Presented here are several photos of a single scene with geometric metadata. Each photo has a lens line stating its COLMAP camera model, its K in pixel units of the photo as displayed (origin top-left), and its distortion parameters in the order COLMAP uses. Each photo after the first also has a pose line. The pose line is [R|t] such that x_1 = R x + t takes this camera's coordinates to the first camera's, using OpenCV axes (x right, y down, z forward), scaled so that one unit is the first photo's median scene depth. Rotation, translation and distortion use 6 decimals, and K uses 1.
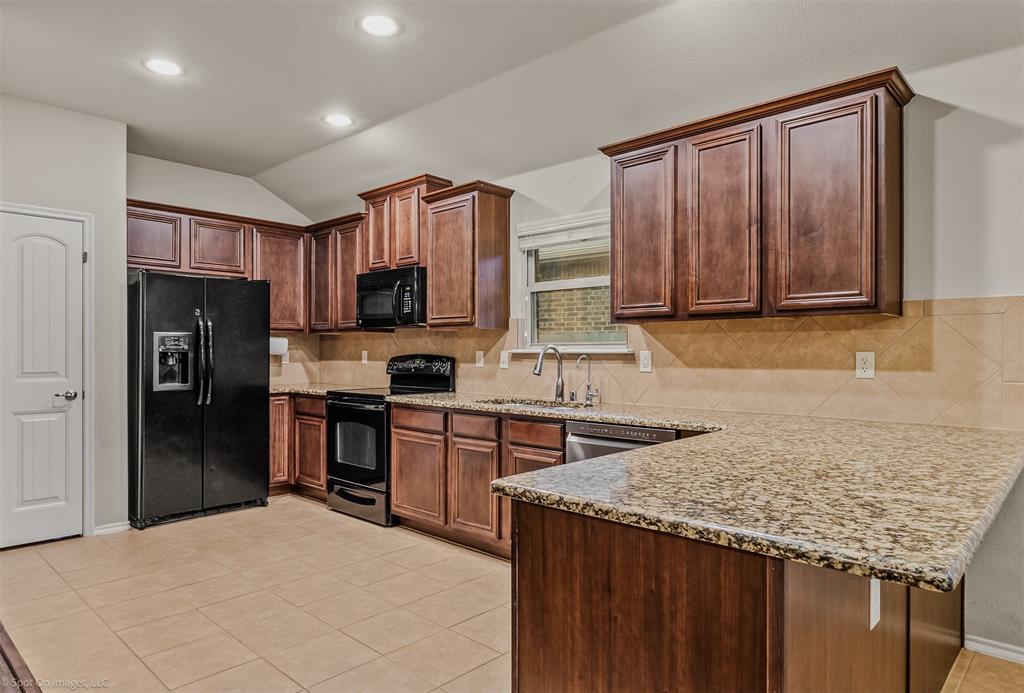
lens RADIAL K [[622.8, 0, 491.3], [0, 622.8, 352.4], [0, 0, 1]] dist [-0.005103, 0.000540]
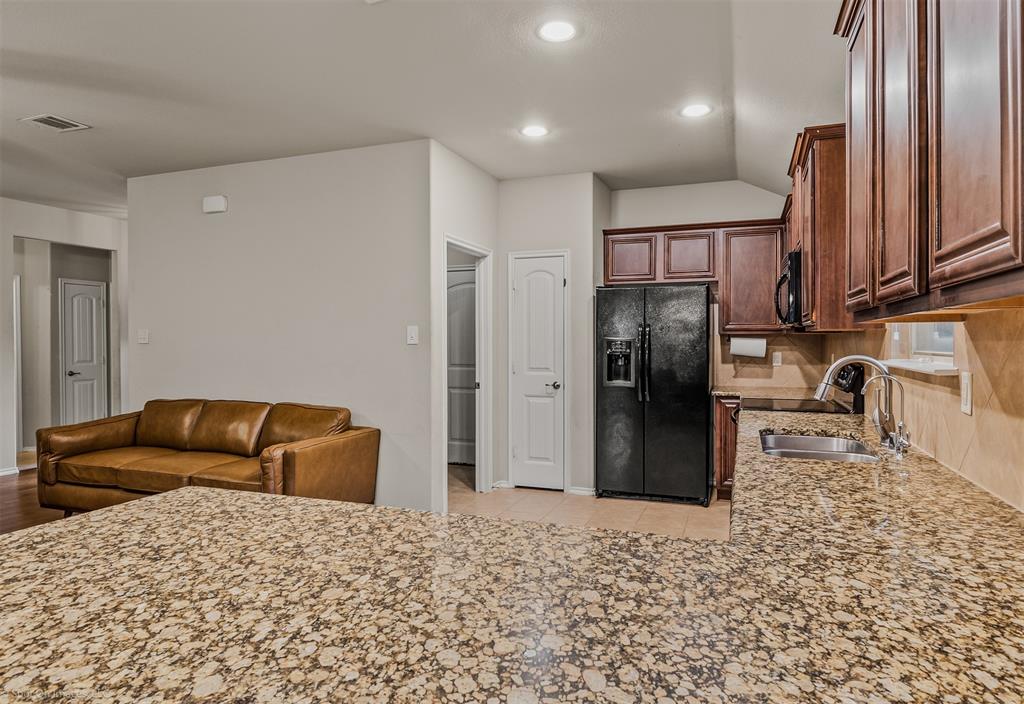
lens RADIAL K [[598.2, 0, 556.5], [0, 598.2, 347.1], [0, 0, 1]] dist [-0.008868, -0.000889]
pose [[0.422302, 0.006726, -0.906430, 0.517220], [0.000199, 0.999972, 0.007512, -0.025324], [0.906455, -0.003353, 0.422289, 0.460030]]
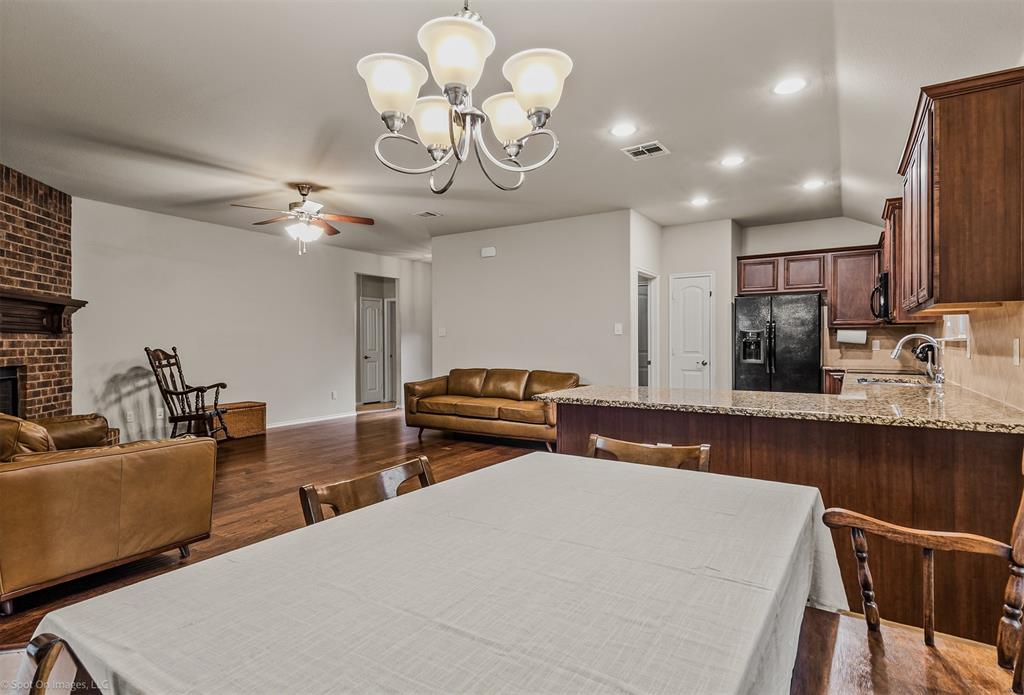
lens RADIAL K [[547.9, 0, 511.6], [0, 547.9, 342.8], [0, 0, 1]] dist [0.041254, -0.005096]
pose [[0.189979, -0.002045, -0.981786, 0.982597], [0.000967, 0.999998, -0.001895, 0.005610], [0.981788, -0.000589, 0.189980, 0.046520]]
